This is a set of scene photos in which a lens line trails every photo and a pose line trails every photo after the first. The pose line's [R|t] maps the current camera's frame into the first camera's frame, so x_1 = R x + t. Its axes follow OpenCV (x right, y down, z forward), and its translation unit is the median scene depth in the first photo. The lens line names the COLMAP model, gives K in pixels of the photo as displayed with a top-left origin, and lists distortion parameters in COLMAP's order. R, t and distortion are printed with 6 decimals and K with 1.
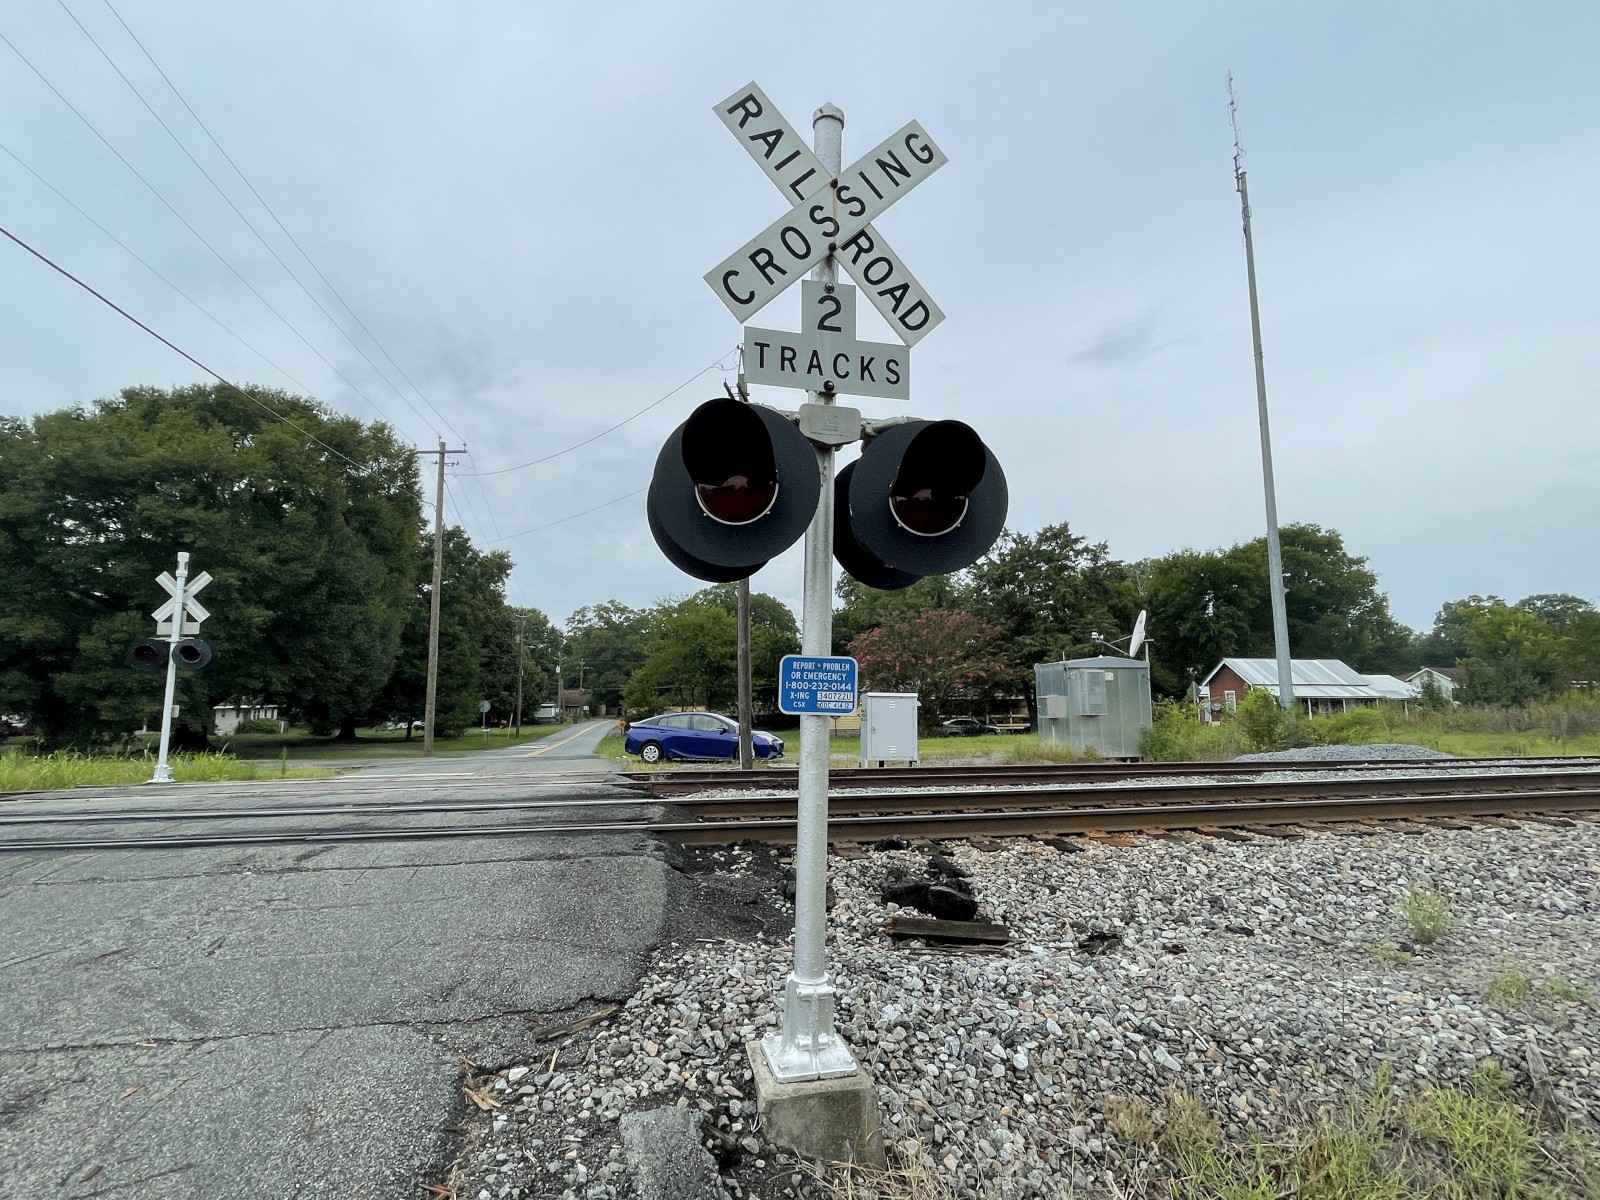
lens RADIAL K [[773.2, 0, 806.4], [0, 773.2, 598.8], [0, 0, 1]] dist [-0.002608, -0.000535]
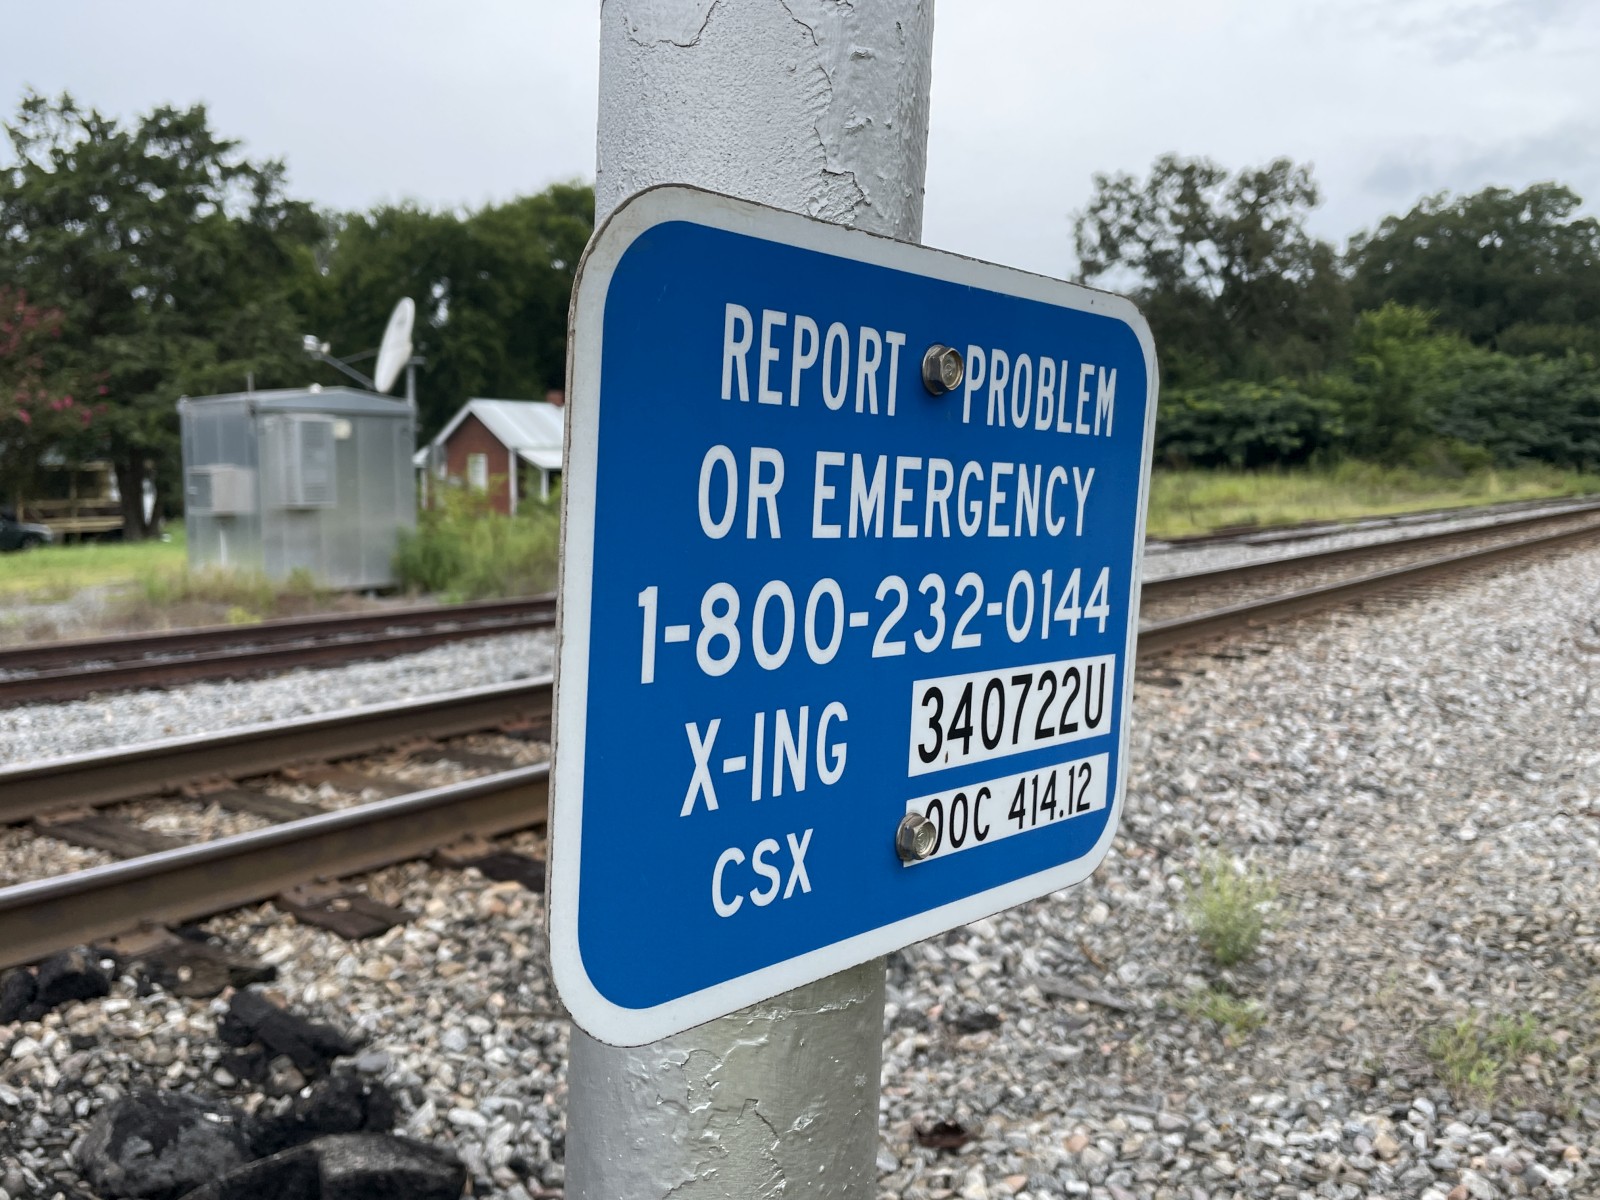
lens RADIAL K [[1444.3, 0, 798.2], [0, 1444.3, 582.2], [0, 0, 1]] dist [0.080331, -0.118352]
pose [[0.747812, -0.048220, 0.662157, -0.050336], [-0.089037, 0.981065, 0.171998, 0.042114], [-0.657913, -0.187579, 0.729359, 0.452829]]
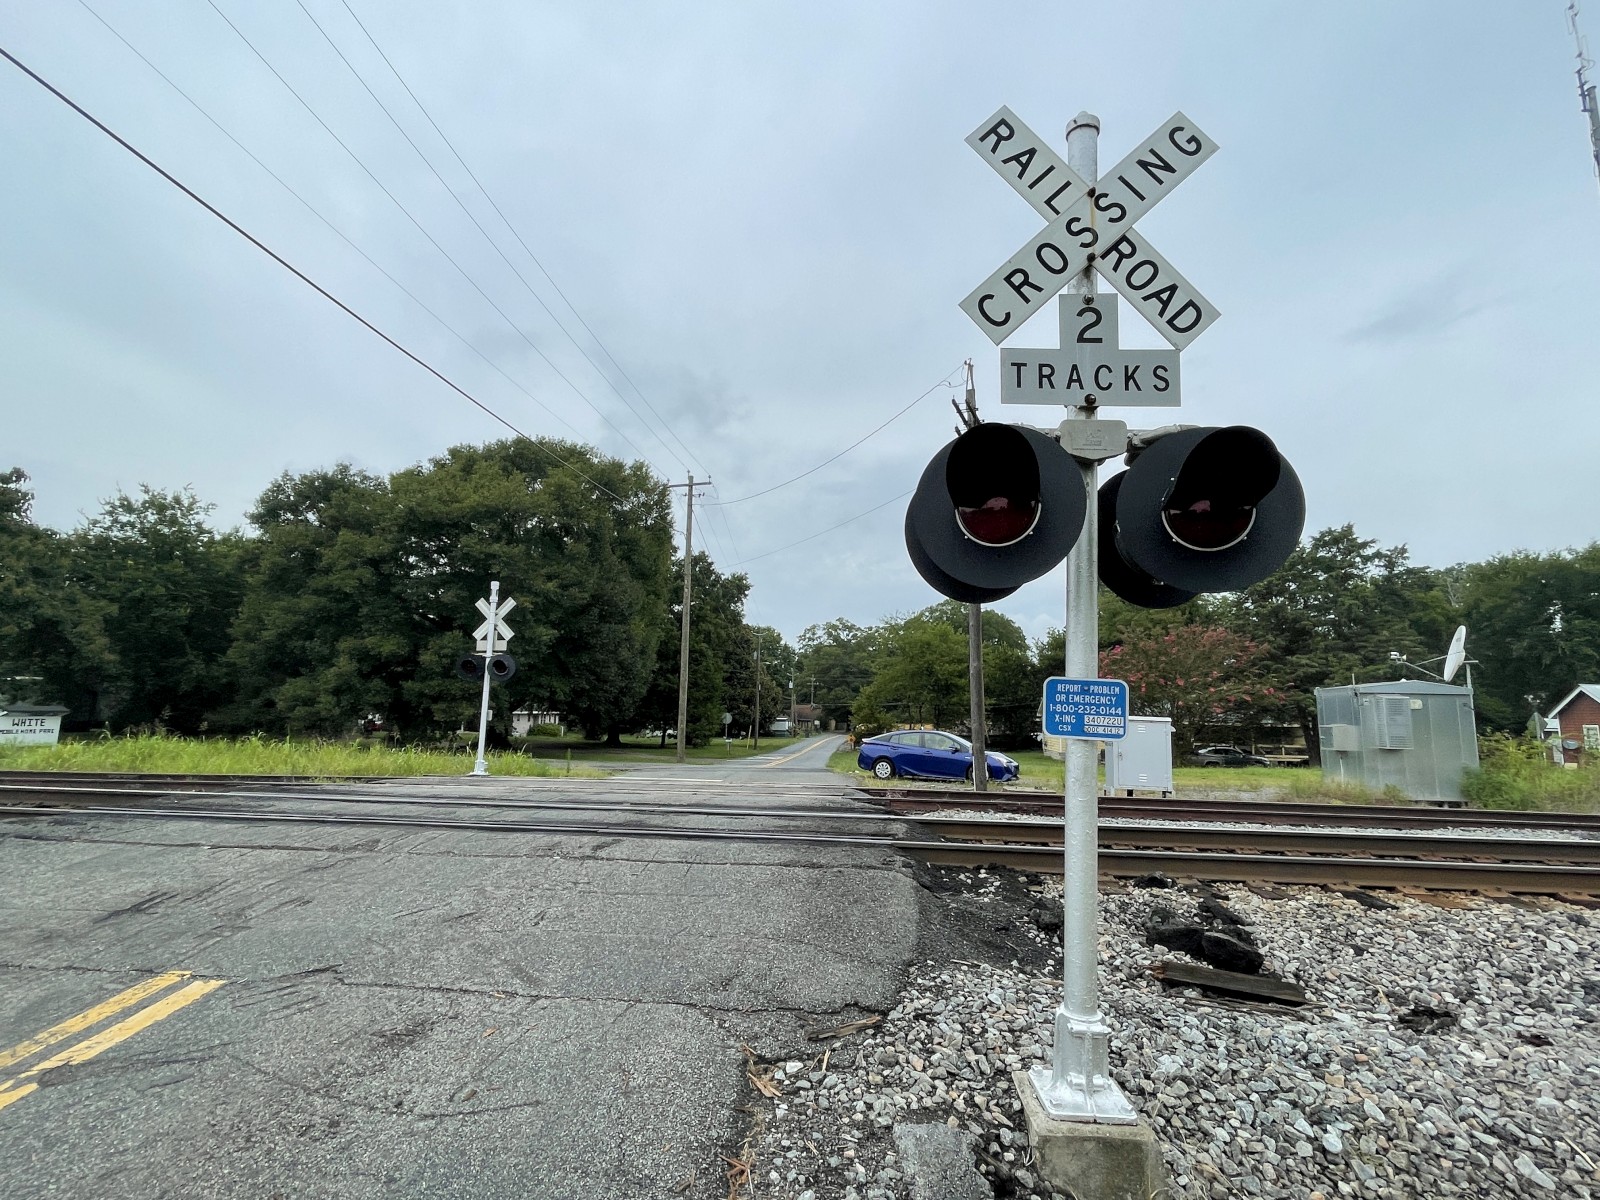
lens RADIAL K [[773.2, 0, 806.4], [0, 773.2, 598.8], [0, 0, 1]] dist [-0.002608, -0.000535]
pose [[0.958196, -0.015332, -0.285701, -0.020477], [0.008913, 0.999678, -0.023755, -0.002771], [0.285973, 0.020215, 0.958024, -0.013952]]
